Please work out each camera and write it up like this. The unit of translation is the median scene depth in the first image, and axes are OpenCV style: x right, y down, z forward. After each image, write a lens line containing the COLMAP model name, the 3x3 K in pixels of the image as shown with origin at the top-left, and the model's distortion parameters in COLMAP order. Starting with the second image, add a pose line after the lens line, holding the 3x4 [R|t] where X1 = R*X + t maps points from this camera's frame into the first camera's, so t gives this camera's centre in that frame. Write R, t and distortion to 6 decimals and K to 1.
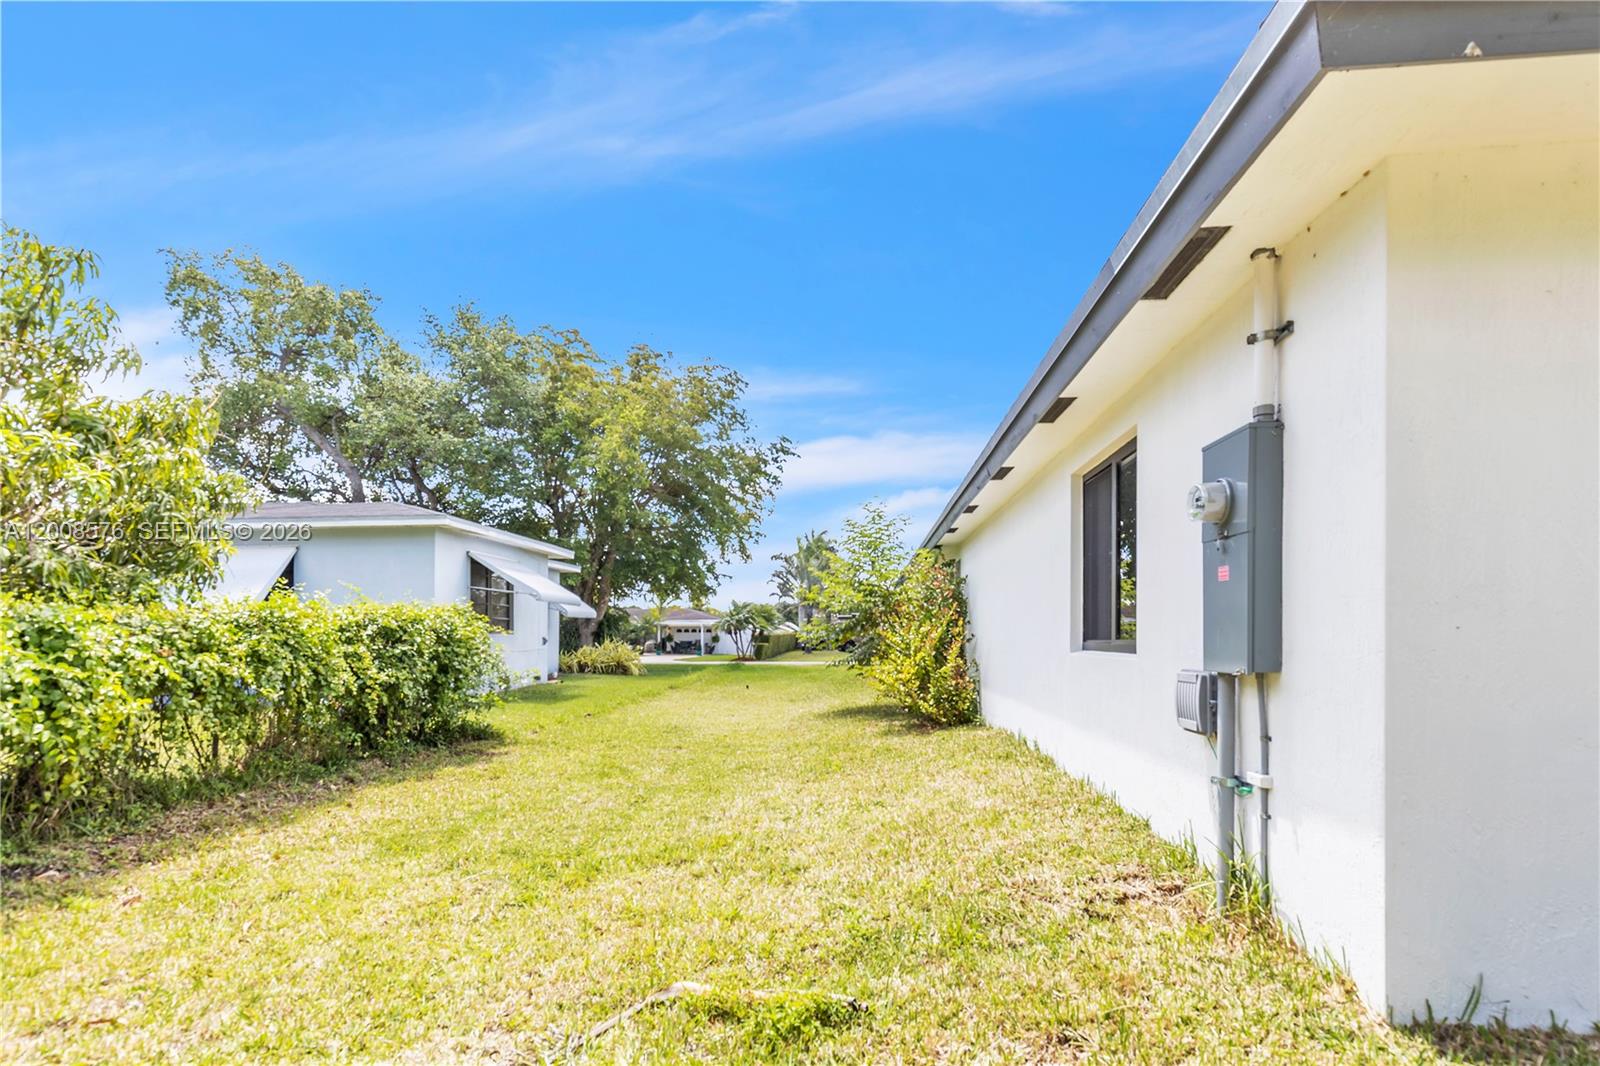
lens RADIAL K [[738.7, 0, 799.4], [0, 738.7, 640.3], [0, 0, 1]] dist [0.000299, 0.000145]
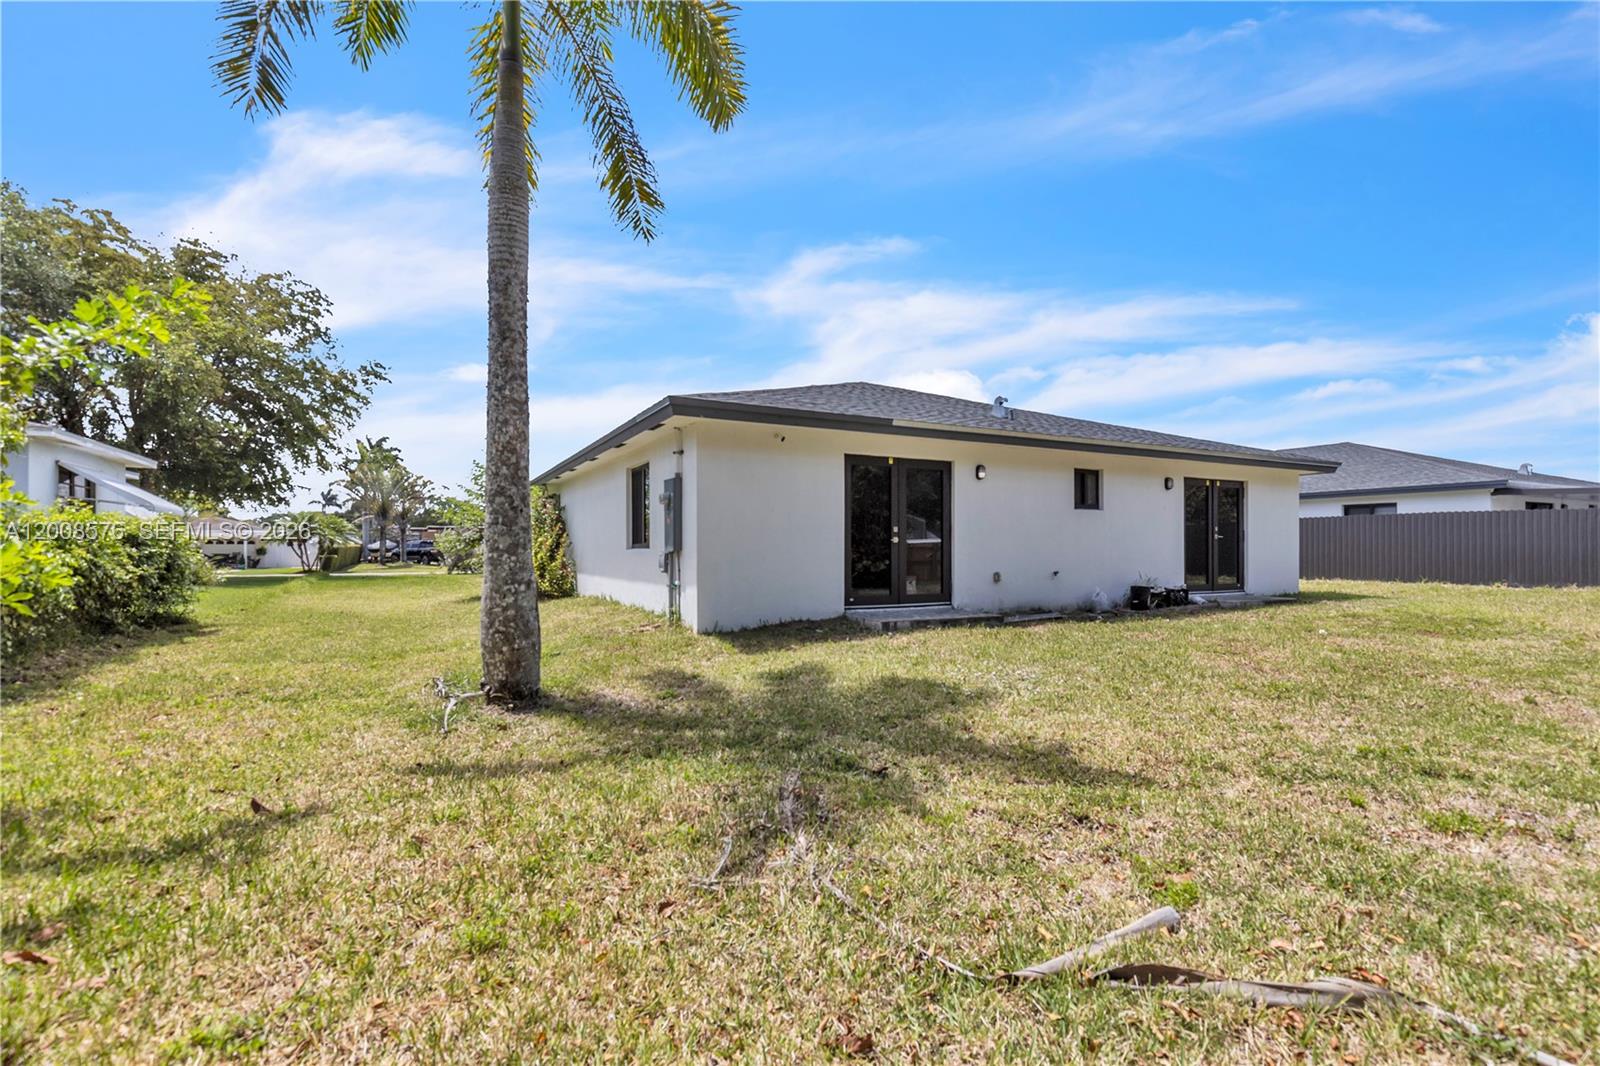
lens RADIAL K [[730.0, 0, 801.3], [0, 730.0, 554.2], [0, 0, 1]] dist [0.000598, 0.000169]
pose [[0.840931, -0.003274, 0.541133, -0.076144], [0.003867, 0.999993, 0.000040, 0.006628], [-0.541129, 0.002059, 0.840937, -0.227765]]
